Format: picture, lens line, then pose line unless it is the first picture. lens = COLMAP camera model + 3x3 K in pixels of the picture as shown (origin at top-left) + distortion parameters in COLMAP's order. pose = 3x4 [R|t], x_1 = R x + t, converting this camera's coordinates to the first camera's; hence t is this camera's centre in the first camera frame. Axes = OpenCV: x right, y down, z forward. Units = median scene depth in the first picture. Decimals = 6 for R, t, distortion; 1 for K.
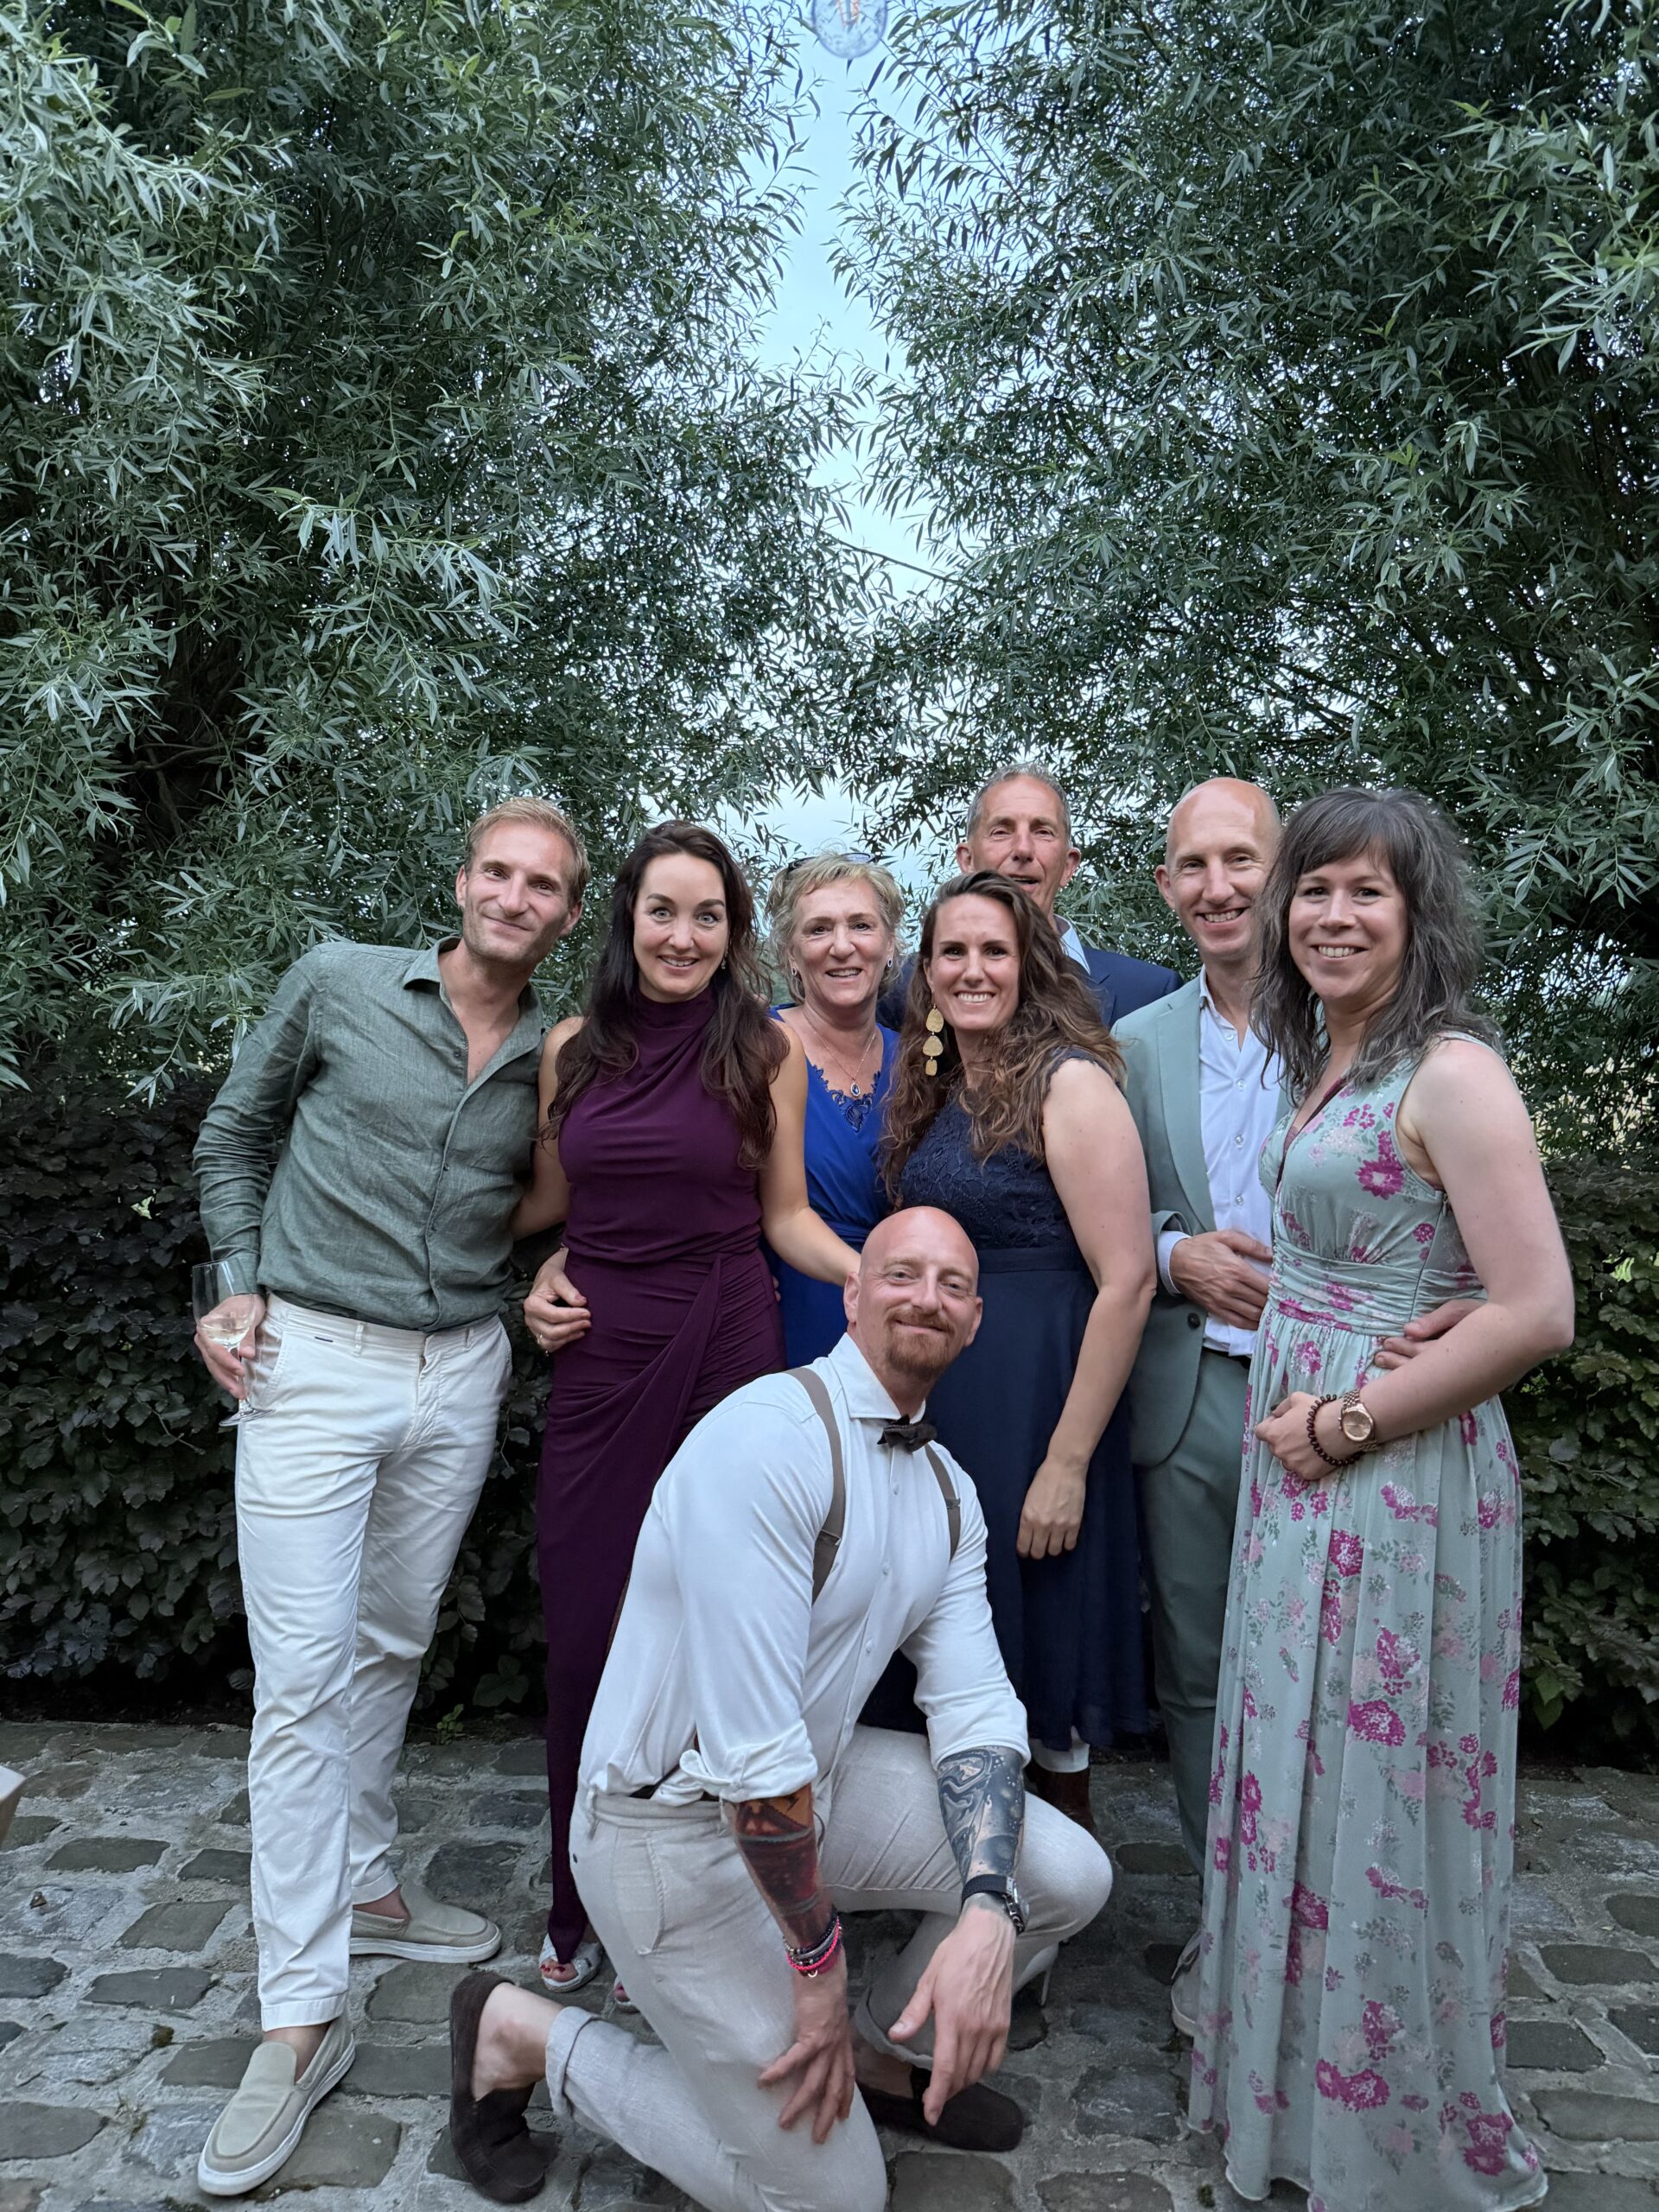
lens RADIAL K [[1525.7, 0, 834.8], [0, 1525.7, 1113.4], [0, 0, 1]] dist [0.052860, -0.048525]
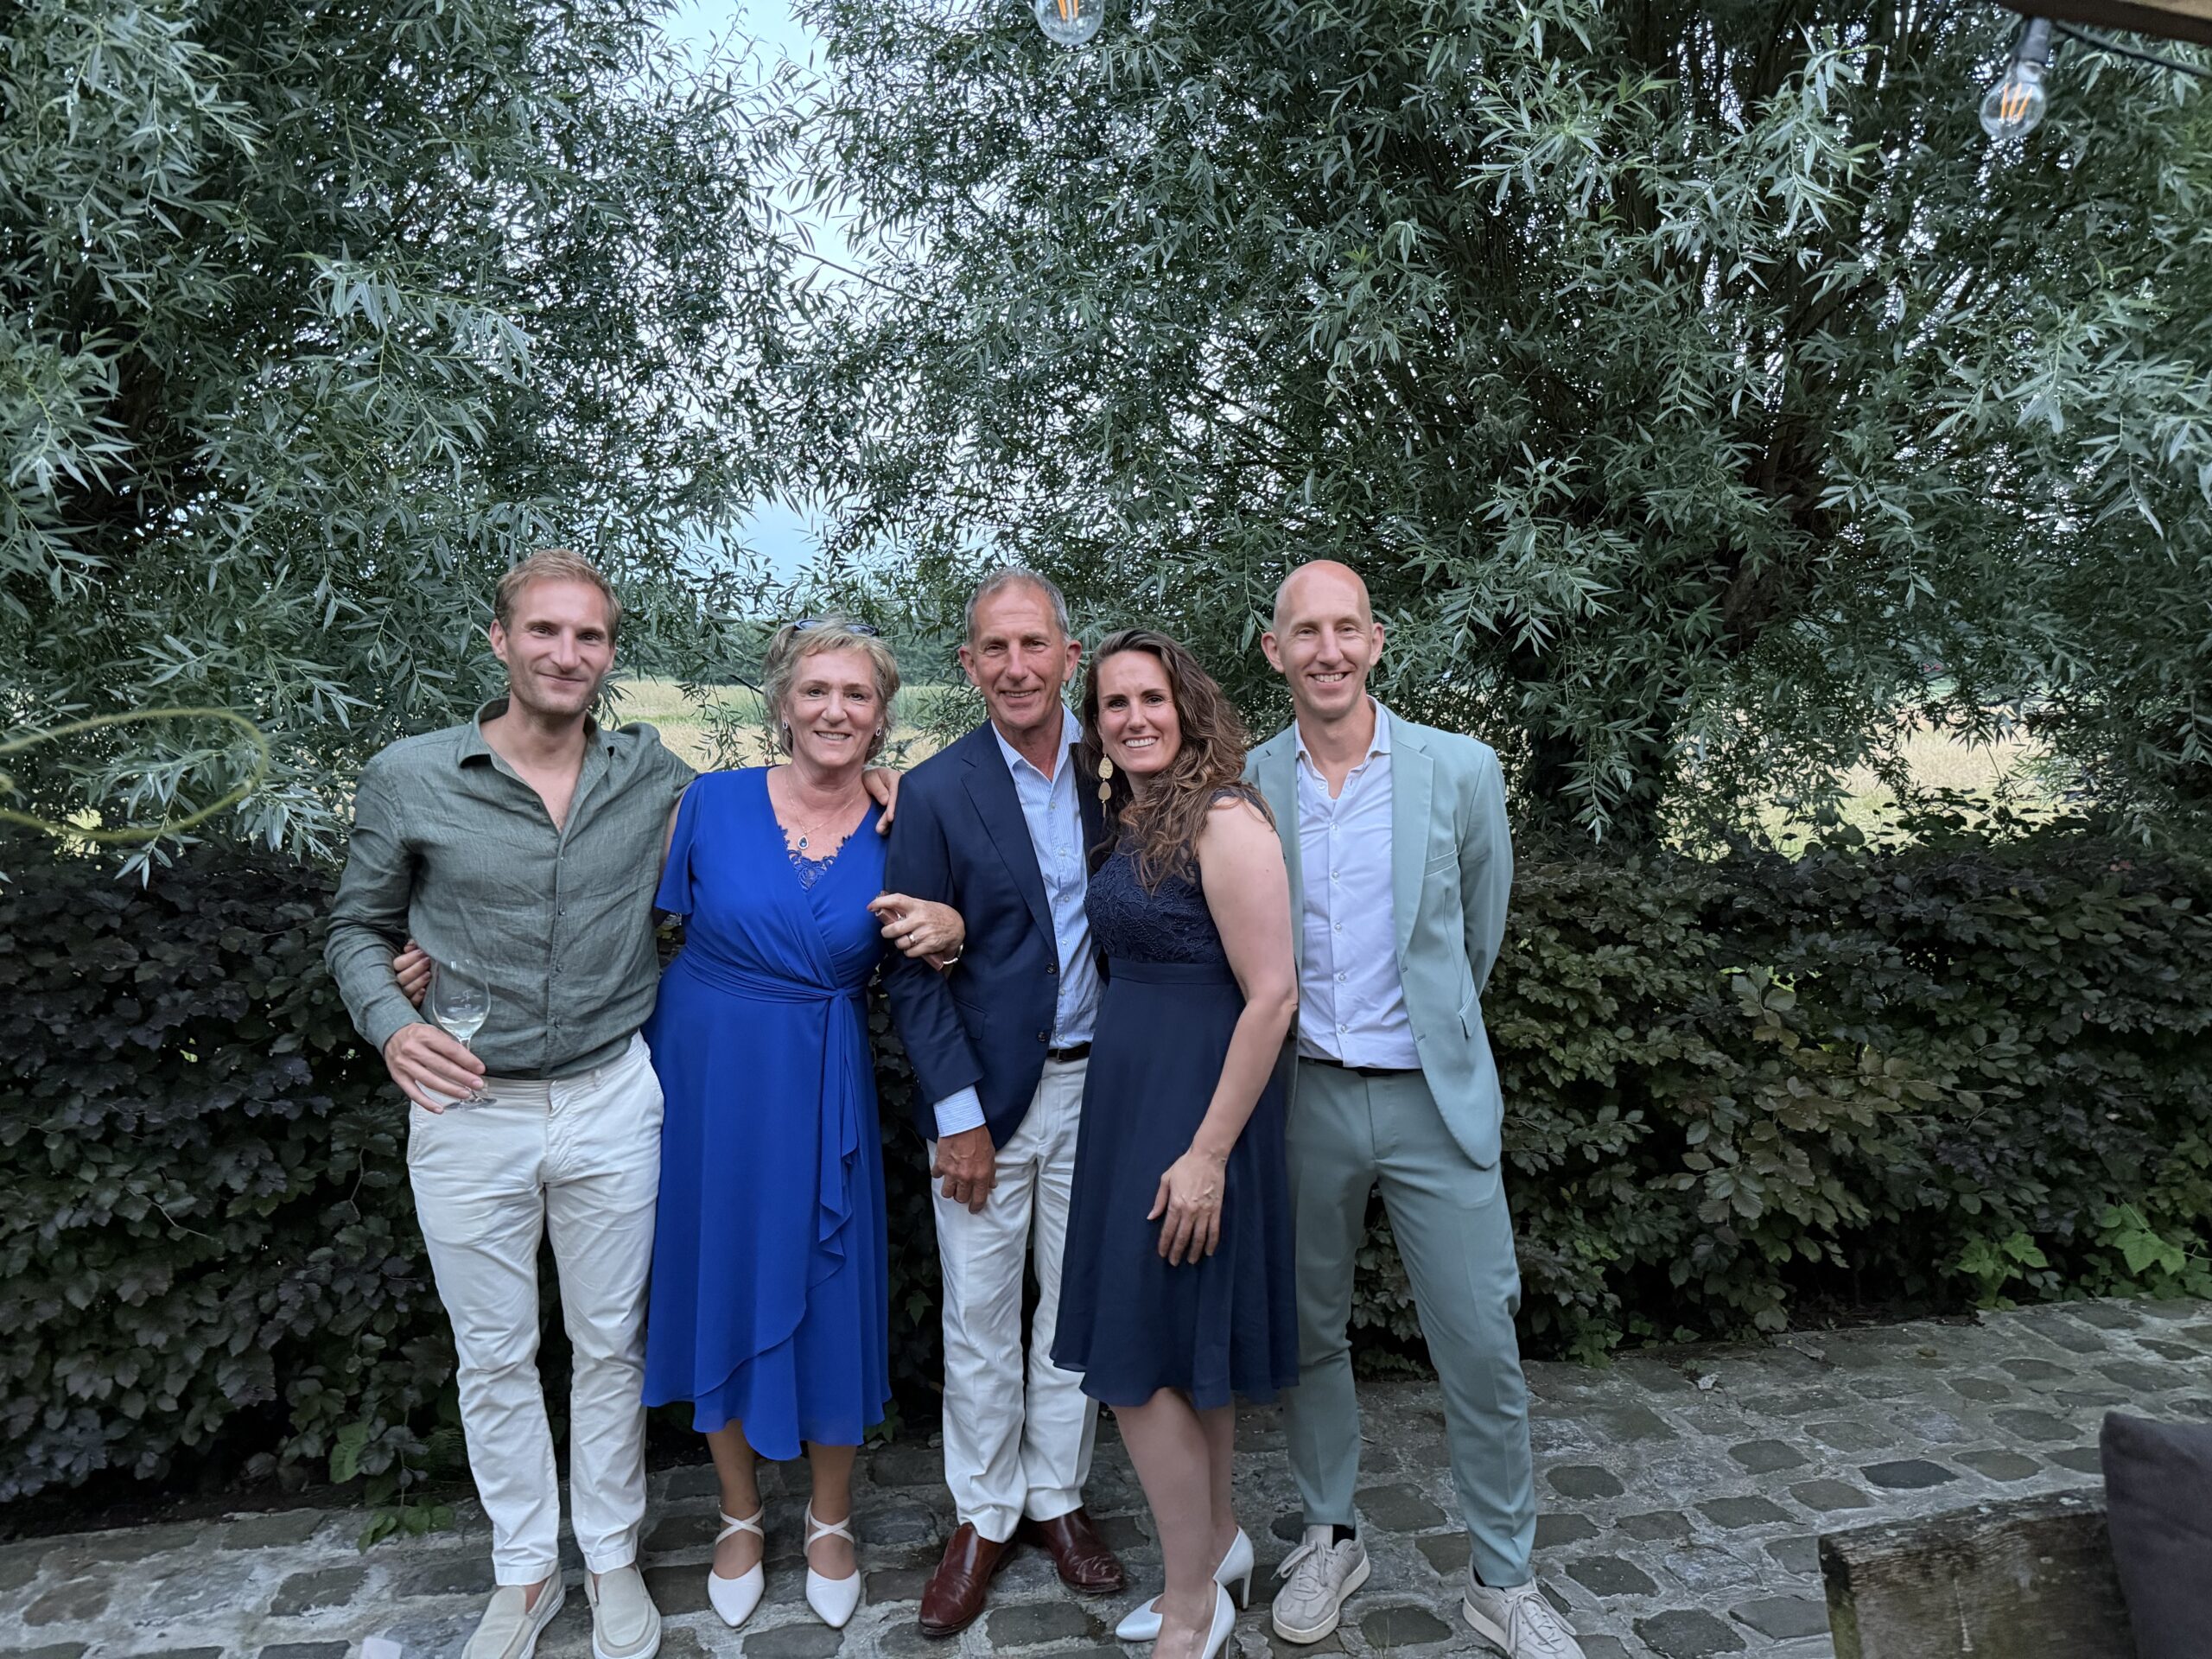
lens RADIAL K [[1510.0, 0, 1106.0], [0, 1510.0, 829.5], [0, 0, 1]] dist [0.068017, -0.044571]
pose [[0.965424, -0.043167, 0.257085, -0.081433], [0.030327, 0.998096, 0.053704, -0.049025], [-0.258914, -0.044051, 0.964895, -0.036938]]
